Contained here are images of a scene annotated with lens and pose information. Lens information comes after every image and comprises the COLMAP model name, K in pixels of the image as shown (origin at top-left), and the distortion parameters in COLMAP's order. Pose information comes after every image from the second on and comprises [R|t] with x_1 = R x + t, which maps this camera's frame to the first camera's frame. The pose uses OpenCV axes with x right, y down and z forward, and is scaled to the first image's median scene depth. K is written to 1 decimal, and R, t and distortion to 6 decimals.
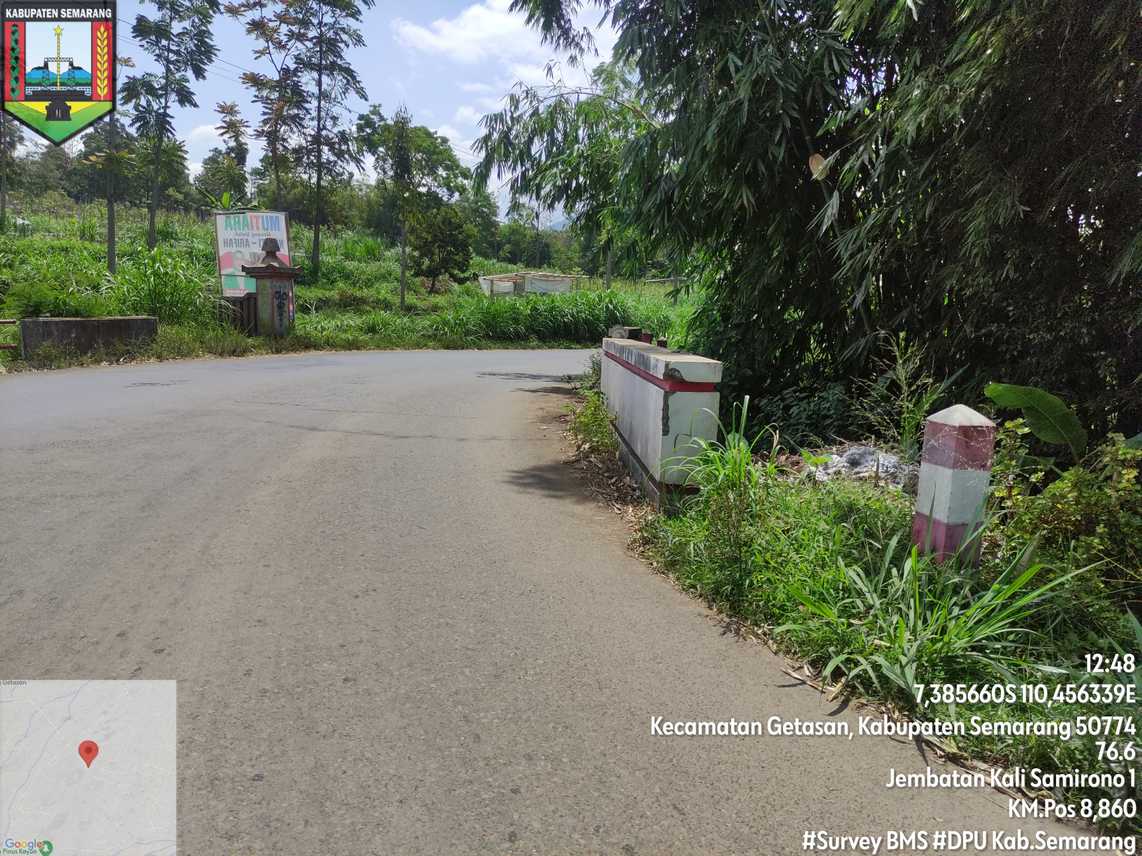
lens RADIAL K [[841.1, 0, 575.3], [0, 841.1, 421.9], [0, 0, 1]] dist [0.039602, -0.044561]
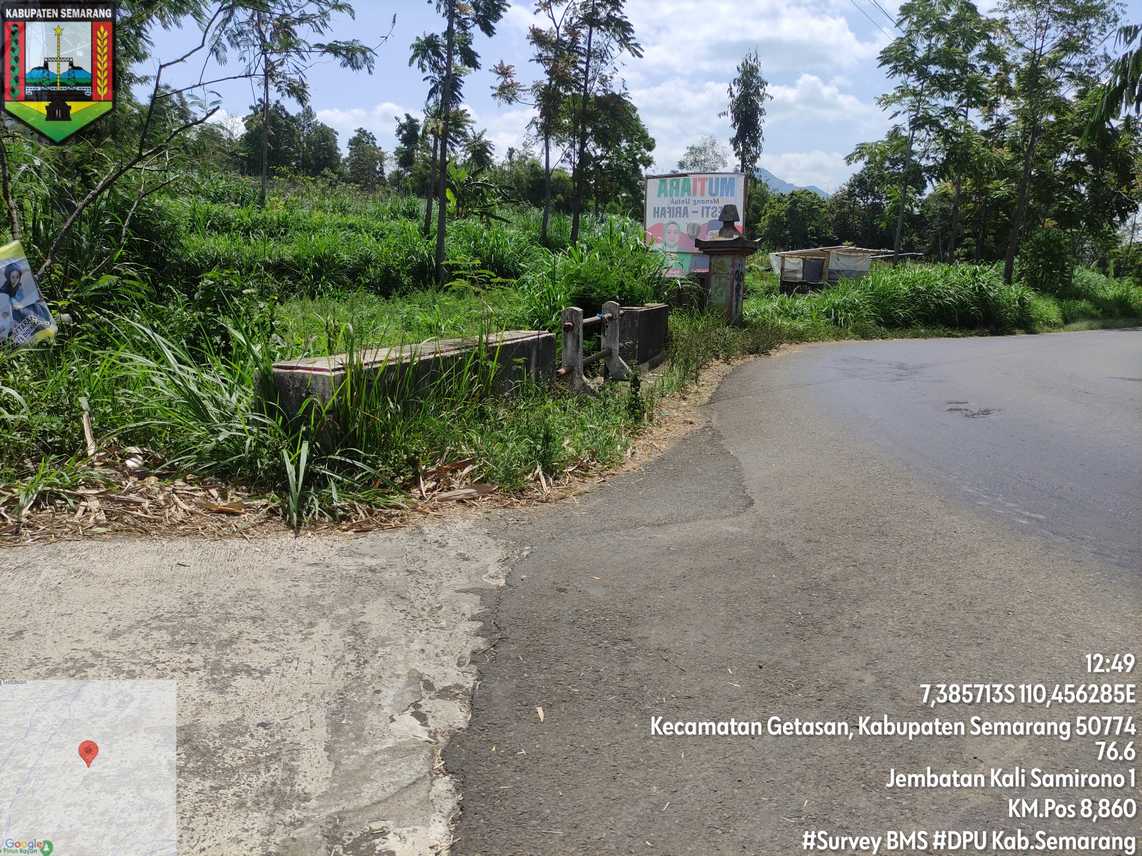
lens RADIAL K [[841.1, 0, 575.3], [0, 841.1, 421.9], [0, 0, 1]] dist [0.039602, -0.044561]
pose [[0.992888, 0.018400, -0.117626, -0.219955], [-0.015418, 0.999537, 0.026214, -0.014720], [0.118054, -0.024214, 0.992712, 0.091323]]
